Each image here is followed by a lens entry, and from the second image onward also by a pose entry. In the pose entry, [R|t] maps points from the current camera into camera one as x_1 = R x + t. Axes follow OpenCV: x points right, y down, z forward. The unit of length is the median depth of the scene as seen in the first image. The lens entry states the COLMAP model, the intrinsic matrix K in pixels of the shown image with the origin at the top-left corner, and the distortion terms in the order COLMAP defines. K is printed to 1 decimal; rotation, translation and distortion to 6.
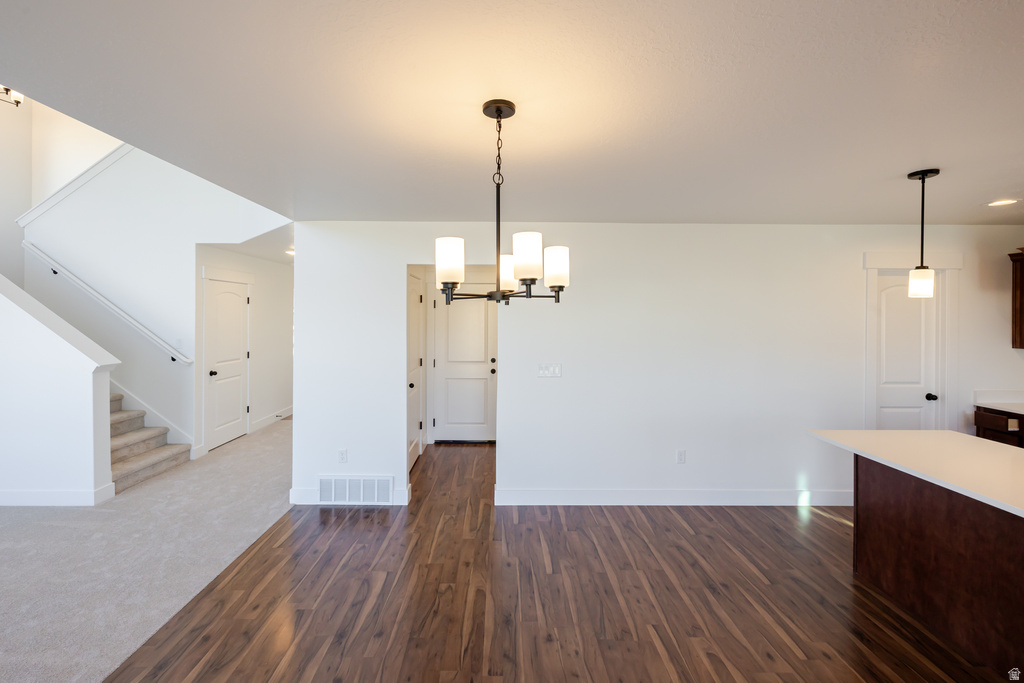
lens RADIAL K [[444.4, 0, 505.4], [0, 444.4, 318.8], [0, 0, 1]] dist [0.001256, 0.000108]
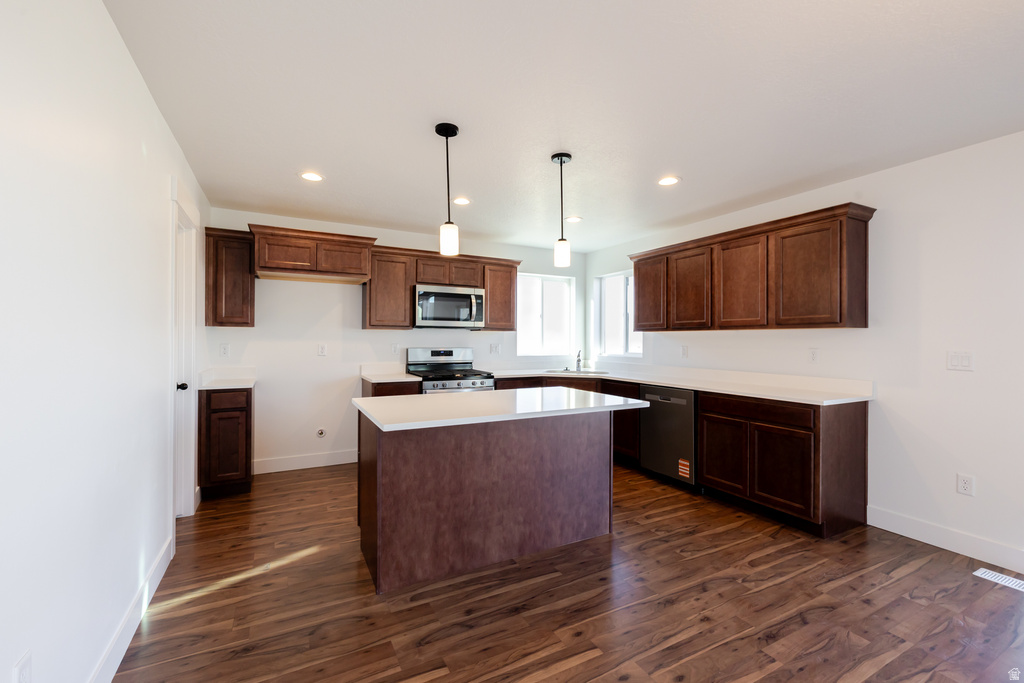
lens RADIAL K [[431.4, 0, 512.0], [0, 431.4, 341.5], [0, 0, 1]] dist [0.002133, 0.000303]
pose [[-0.460237, -0.011063, 0.887727, 0.010986], [-0.004634, 0.999939, 0.010060, 0.115835], [-0.887784, 0.000516, -0.460260, 1.119354]]
